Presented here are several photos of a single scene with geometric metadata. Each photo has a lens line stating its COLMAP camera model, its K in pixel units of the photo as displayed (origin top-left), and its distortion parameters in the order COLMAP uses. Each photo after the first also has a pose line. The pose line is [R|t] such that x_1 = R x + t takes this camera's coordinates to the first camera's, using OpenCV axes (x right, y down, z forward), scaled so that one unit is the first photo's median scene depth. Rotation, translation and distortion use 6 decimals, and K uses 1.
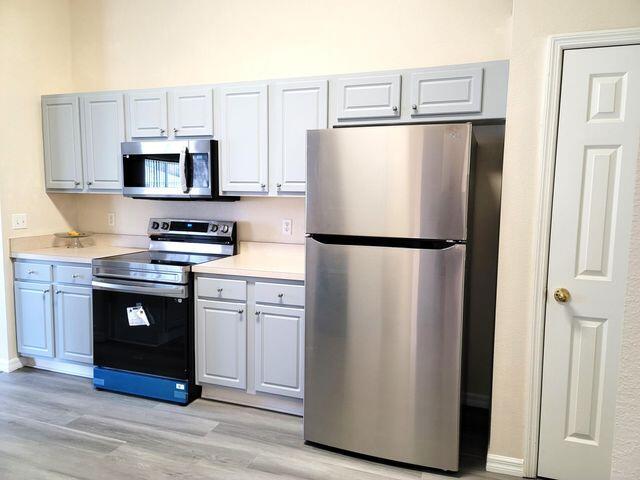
lens RADIAL K [[461.2, 0, 320.5], [0, 461.2, 236.7], [0, 0, 1]] dist [0.045535, -0.001738]
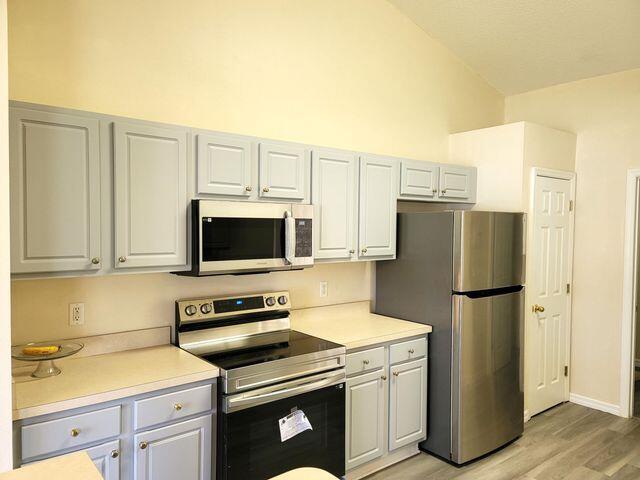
lens RADIAL K [[468.4, 0, 321.1], [0, 468.4, 237.7], [0, 0, 1]] dist [0.047940, -0.006715]
pose [[0.524442, -0.030233, 0.850909, -0.943251], [0.078751, 0.996808, -0.013121, -0.120297], [-0.847796, 0.073891, 0.525149, 0.464046]]
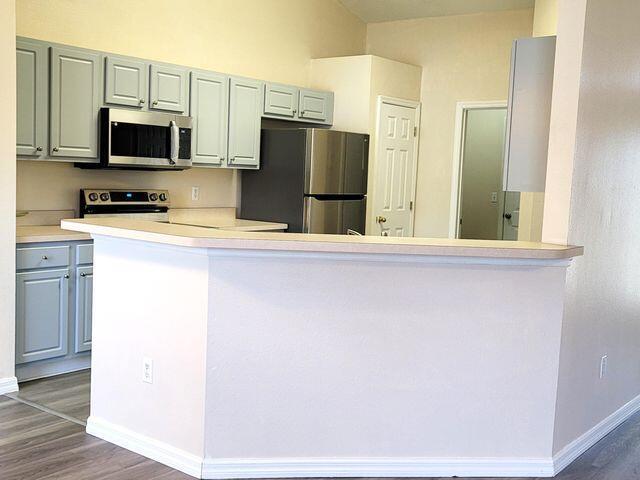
lens RADIAL K [[764.9, 0, 351.5], [0, 764.9, 237.7], [0, 0, 1]] dist [0.030797, 0.000000]
pose [[0.280255, -0.084525, 0.956197, -1.786172], [0.052462, 0.995976, 0.072666, -0.029787], [-0.958491, 0.029799, 0.283561, 0.100455]]
